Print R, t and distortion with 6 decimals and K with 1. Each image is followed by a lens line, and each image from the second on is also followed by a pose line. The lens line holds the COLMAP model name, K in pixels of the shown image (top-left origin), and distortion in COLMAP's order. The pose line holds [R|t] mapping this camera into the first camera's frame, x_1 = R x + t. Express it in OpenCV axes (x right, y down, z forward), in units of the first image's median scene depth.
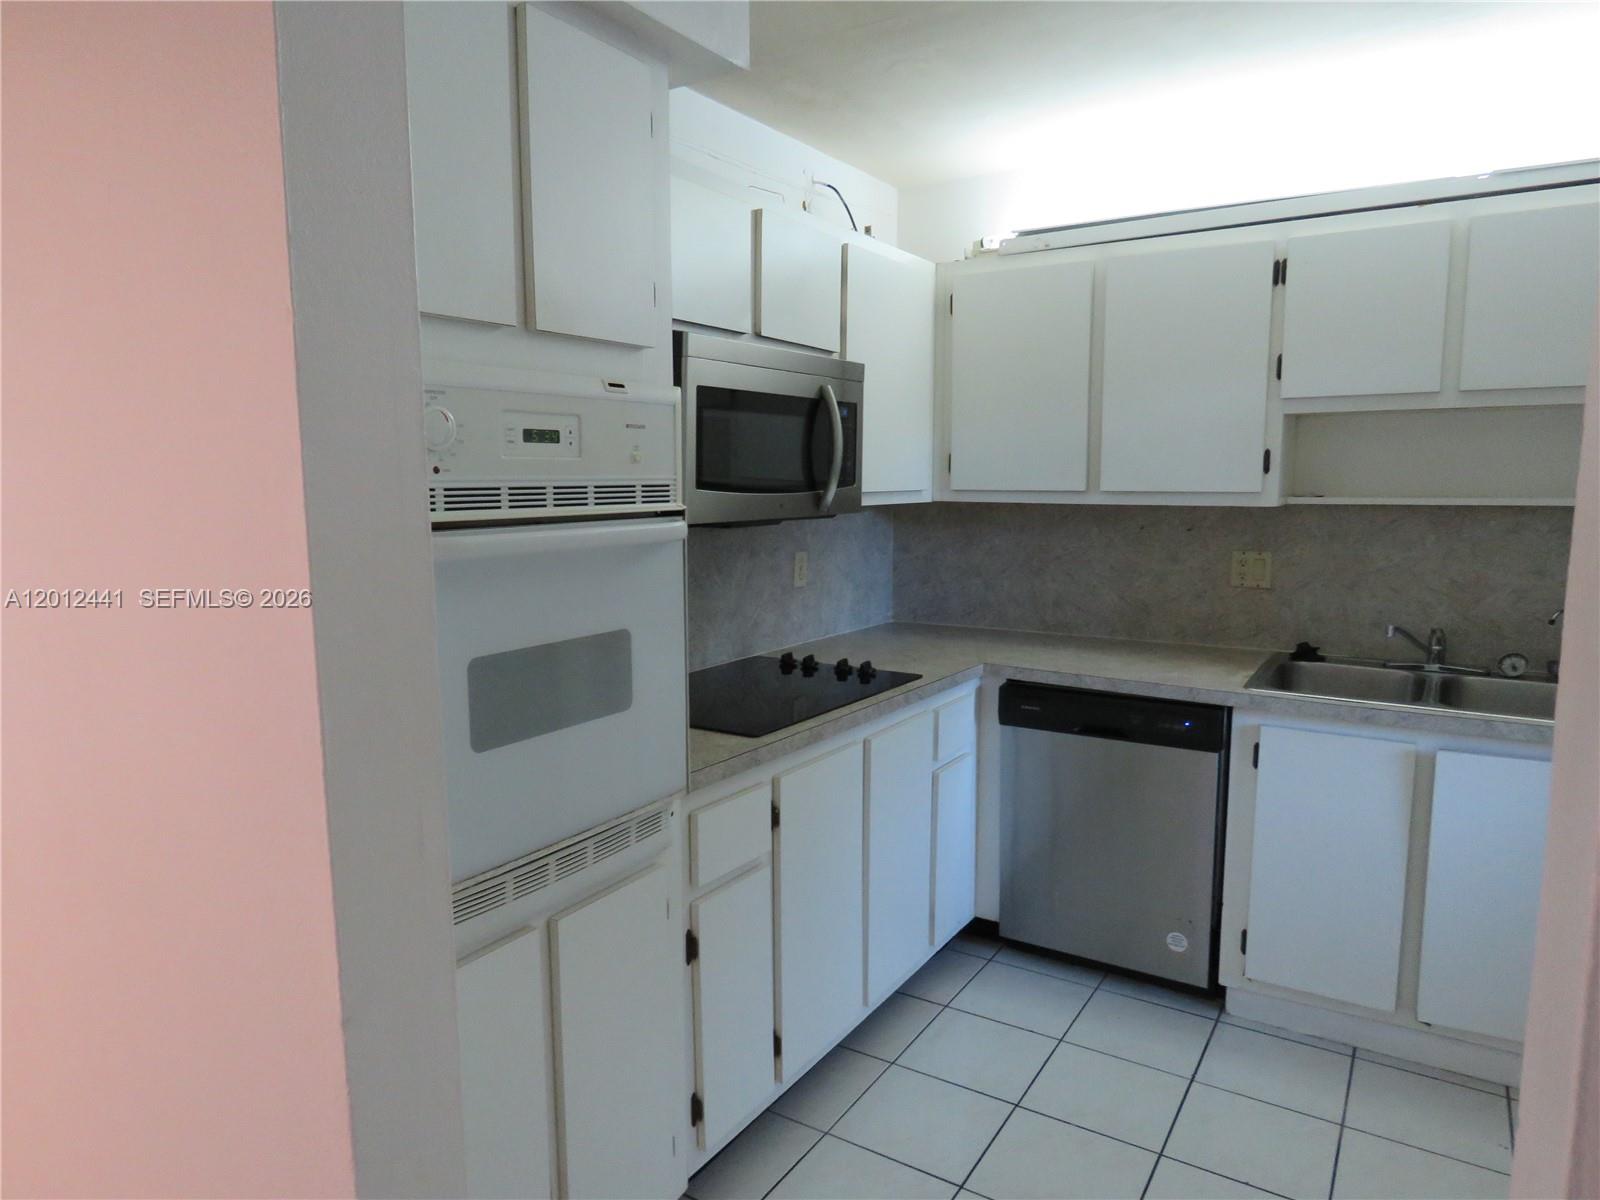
lens RADIAL K [[1020.3, 0, 794.7], [0, 1020.3, 600.2], [0, 0, 1]] dist [-0.007440, -0.002316]
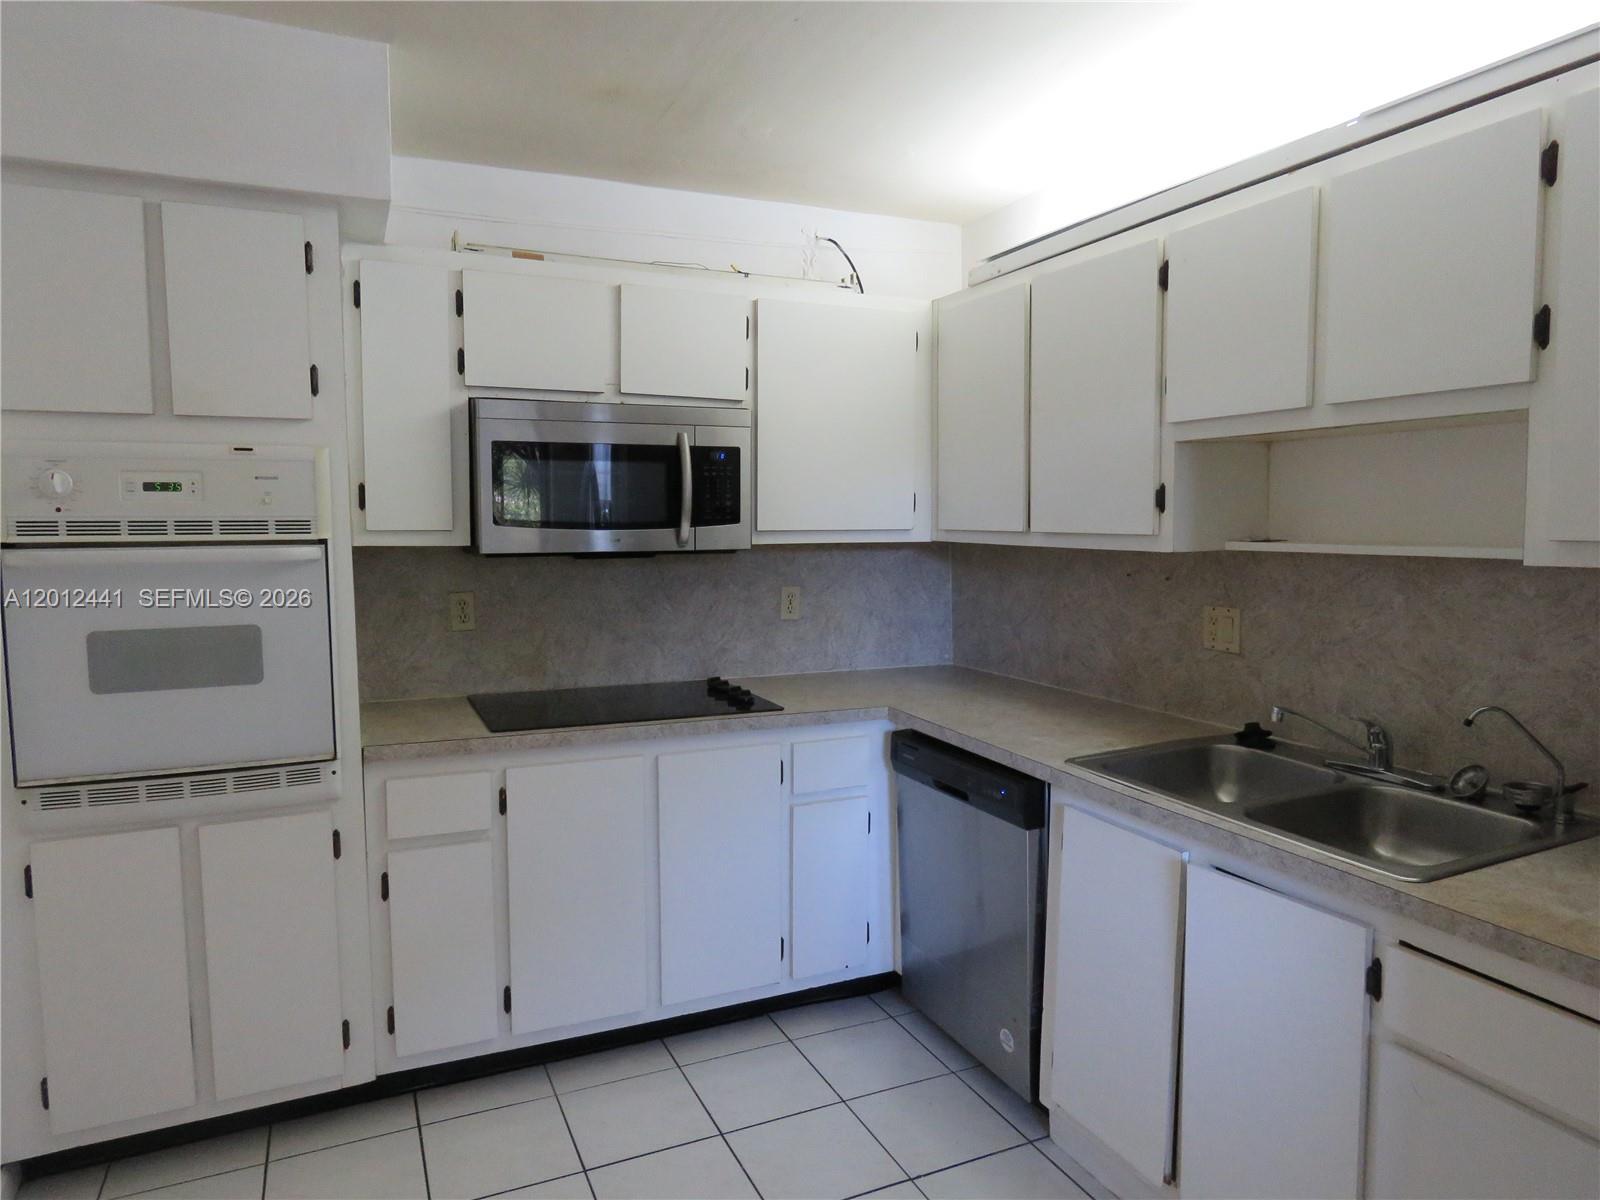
lens RADIAL K [[1020.3, 0, 794.7], [0, 1020.3, 600.2], [0, 0, 1]] dist [-0.007440, -0.002316]
pose [[0.837819, 0.048106, -0.543825, 0.678893], [-0.068558, 0.997496, -0.017385, -0.017552], [0.541626, 0.051849, 0.839019, 0.137699]]
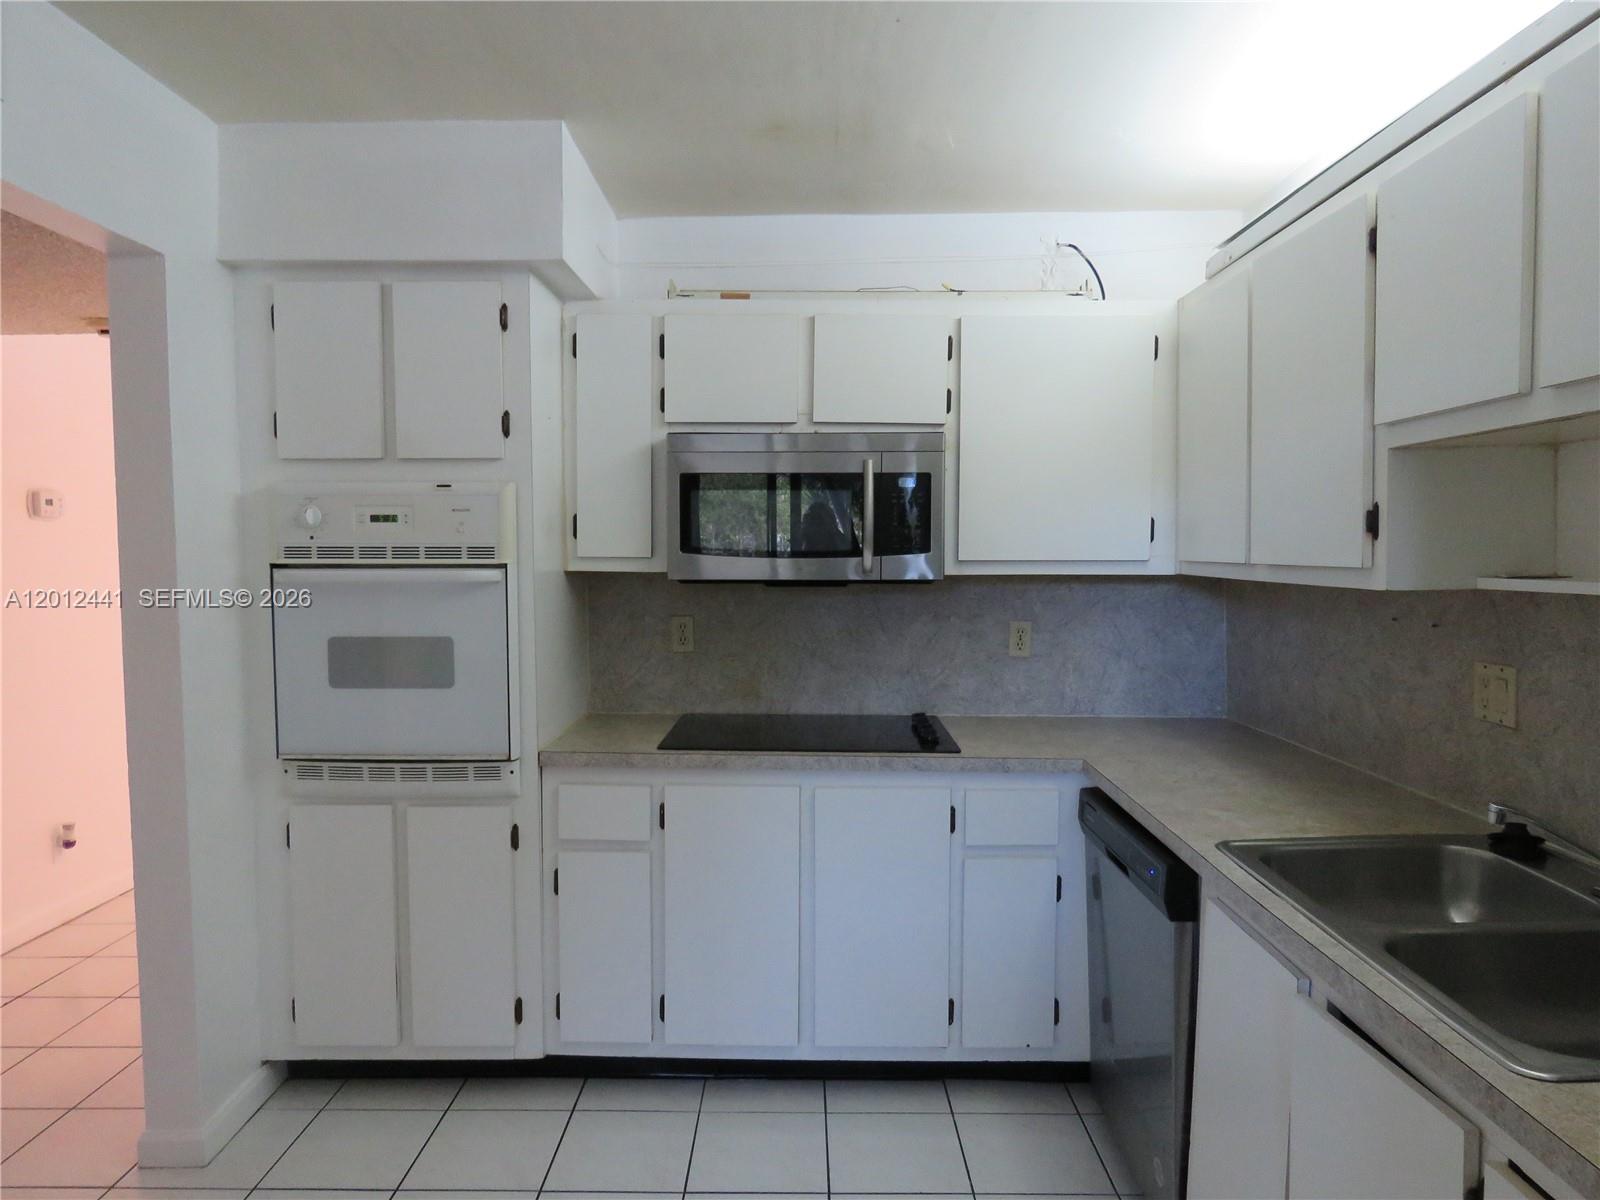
lens RADIAL K [[1014.4, 0, 792.4], [0, 1014.4, 599.7], [0, 0, 1]] dist [-0.013409, -0.000480]
pose [[0.527199, 0.047218, -0.848429, 0.829442], [-0.106352, 0.994270, -0.010750, -0.039551], [0.843060, 0.095899, 0.529200, 0.348697]]
